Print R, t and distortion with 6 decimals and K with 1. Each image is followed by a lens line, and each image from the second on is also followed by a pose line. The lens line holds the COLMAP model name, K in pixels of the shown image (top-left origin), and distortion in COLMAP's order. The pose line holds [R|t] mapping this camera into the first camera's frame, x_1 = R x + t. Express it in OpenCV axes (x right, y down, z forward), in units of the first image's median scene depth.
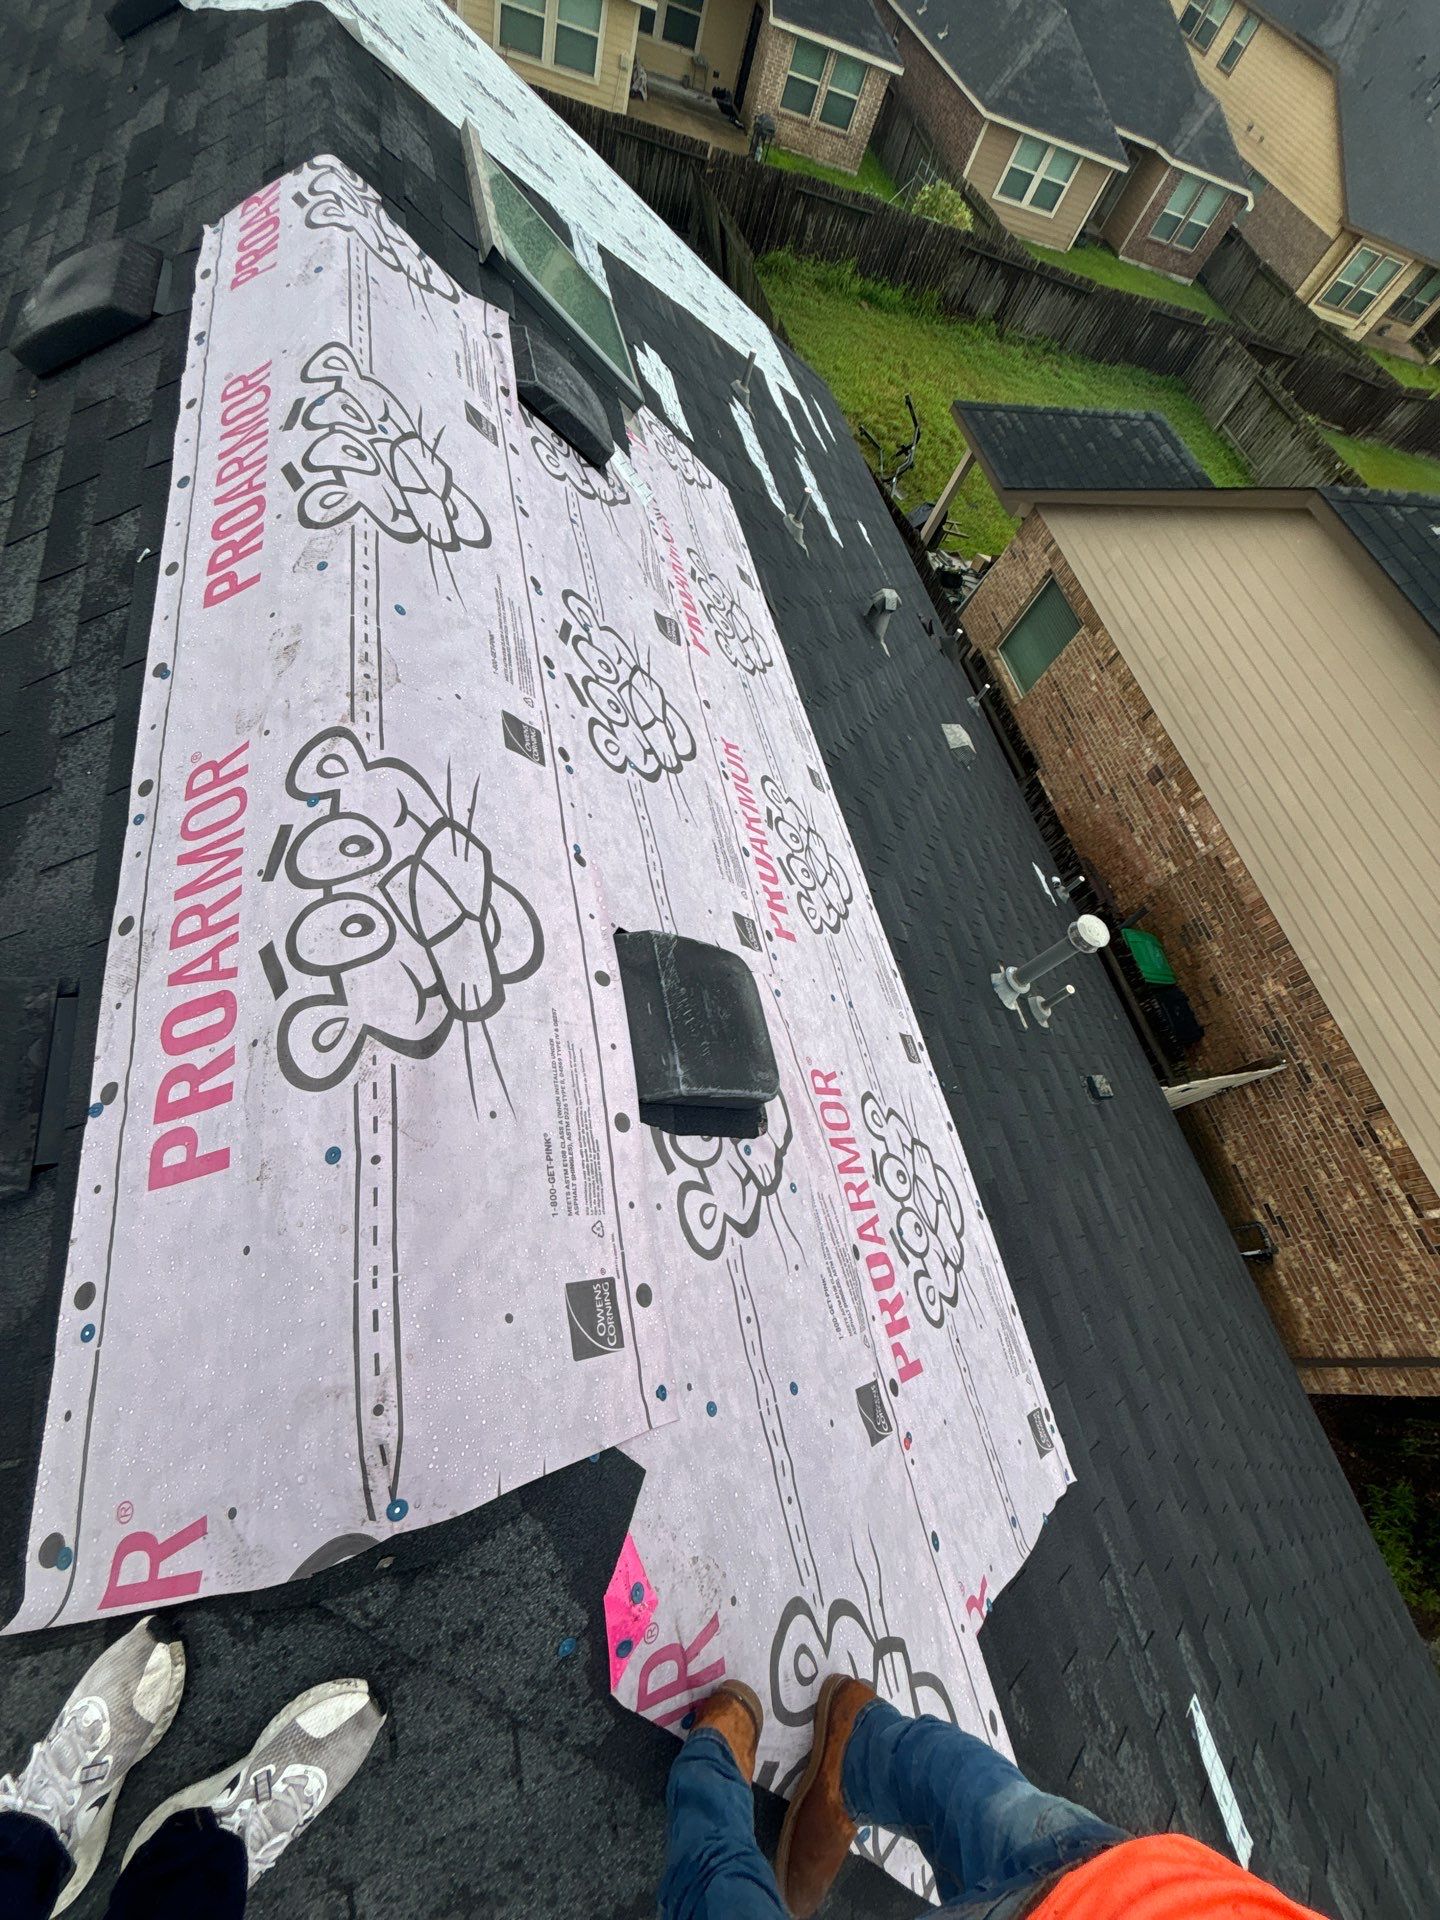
lens RADIAL K [[770.6, 0, 720.5], [0, 770.6, 947.2], [0, 0, 1]] dist [-0.014524, 0.010027]
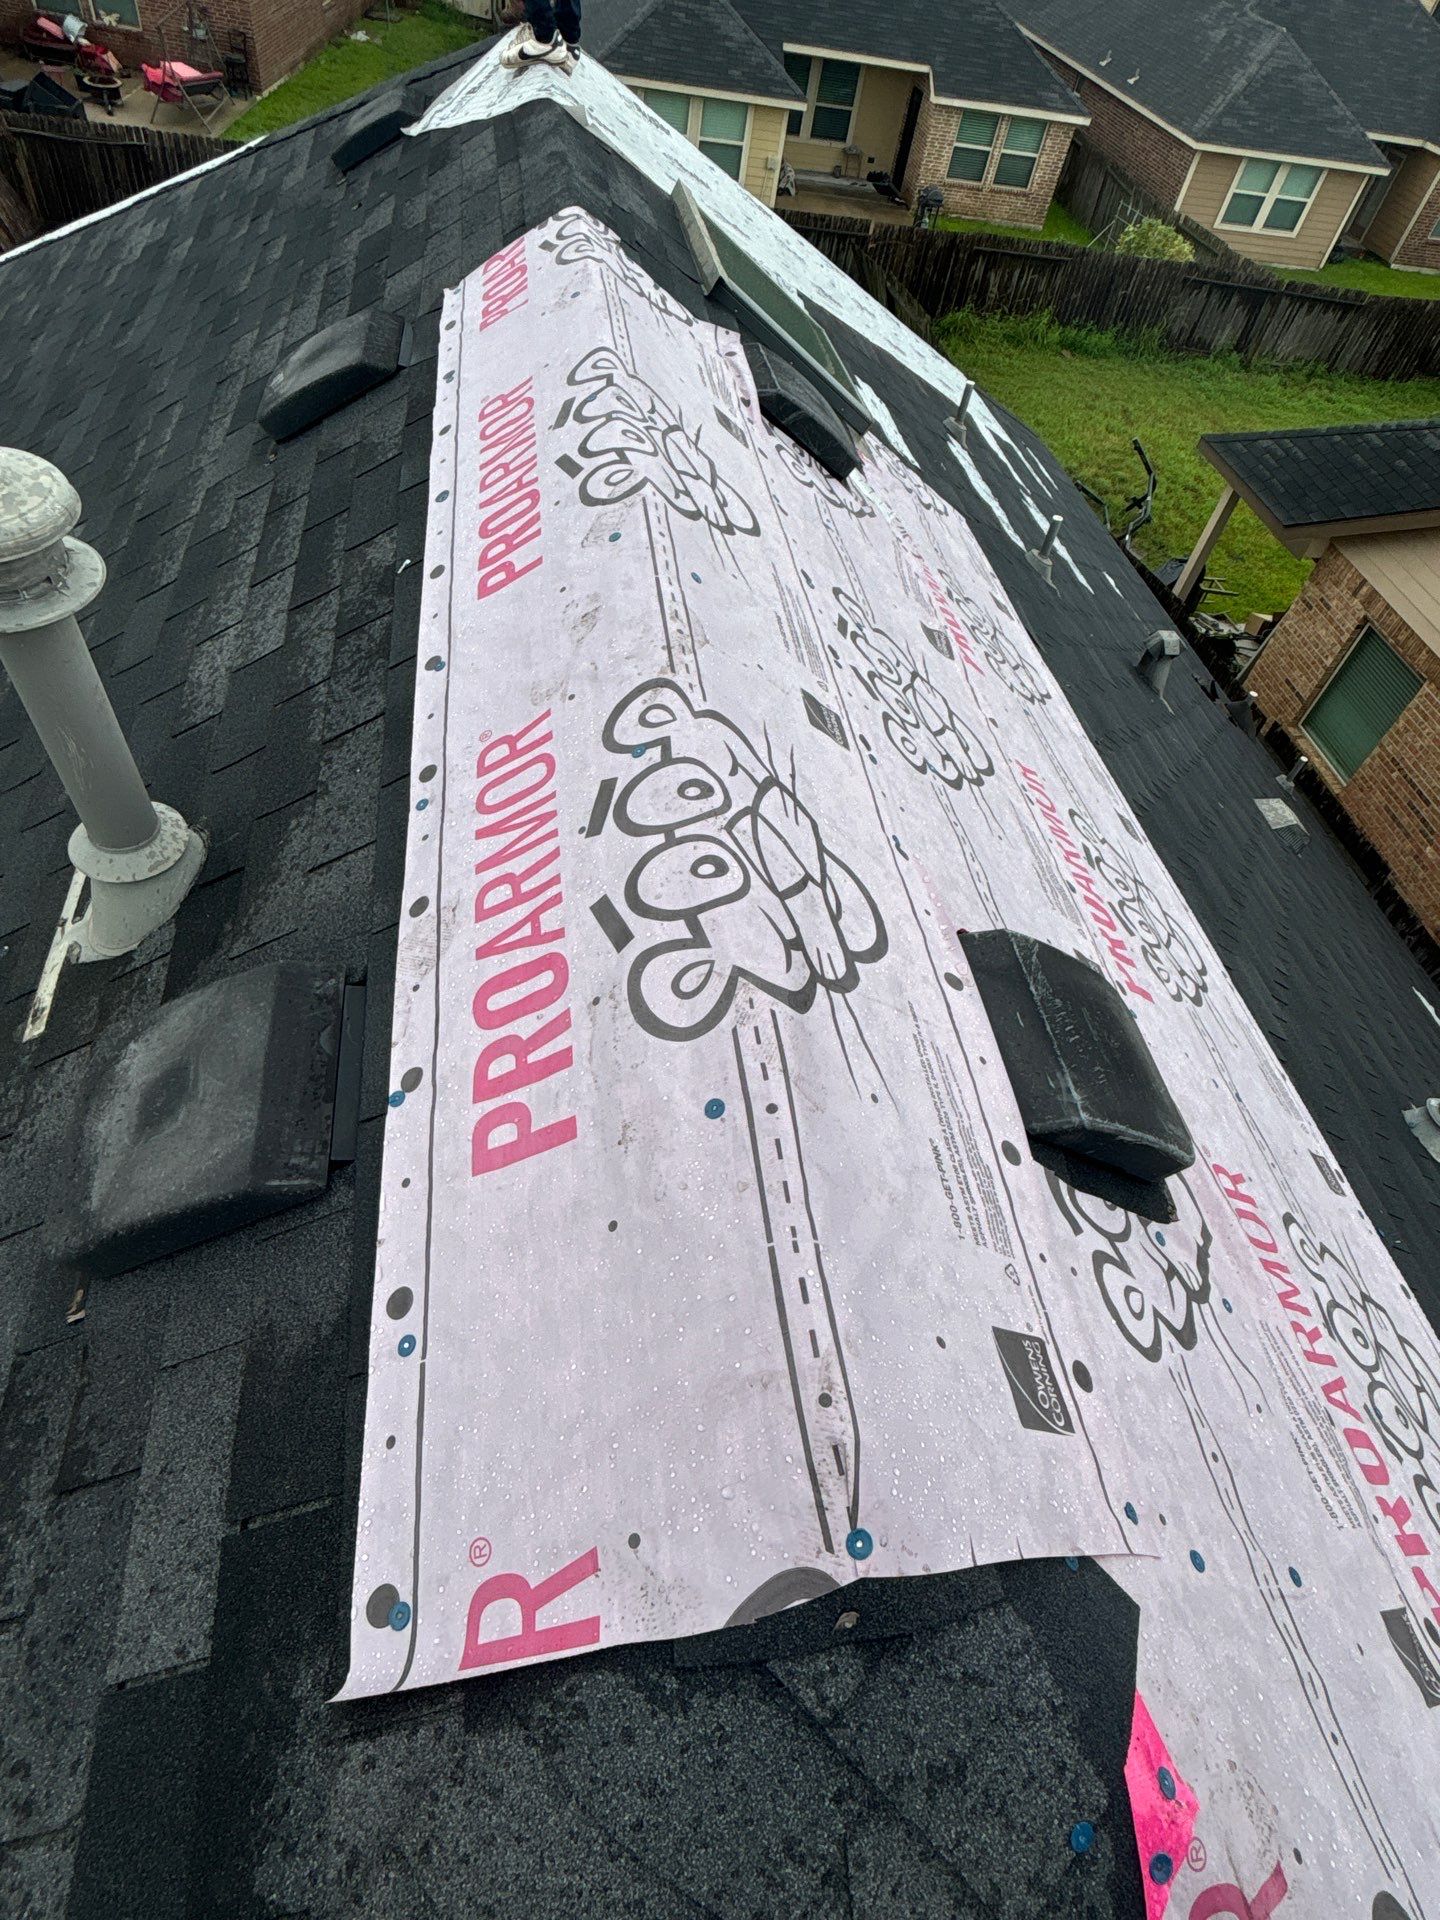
lens RADIAL K [[1045.4, 0, 724.6], [0, 1045.4, 948.6], [0, 0, 1]] dist [-0.001518, -0.001288]
pose [[0.985852, -0.041461, -0.162408, -0.126676], [0.005917, 0.976929, -0.213483, 0.137940], [0.167512, 0.209502, 0.963353, -0.031030]]
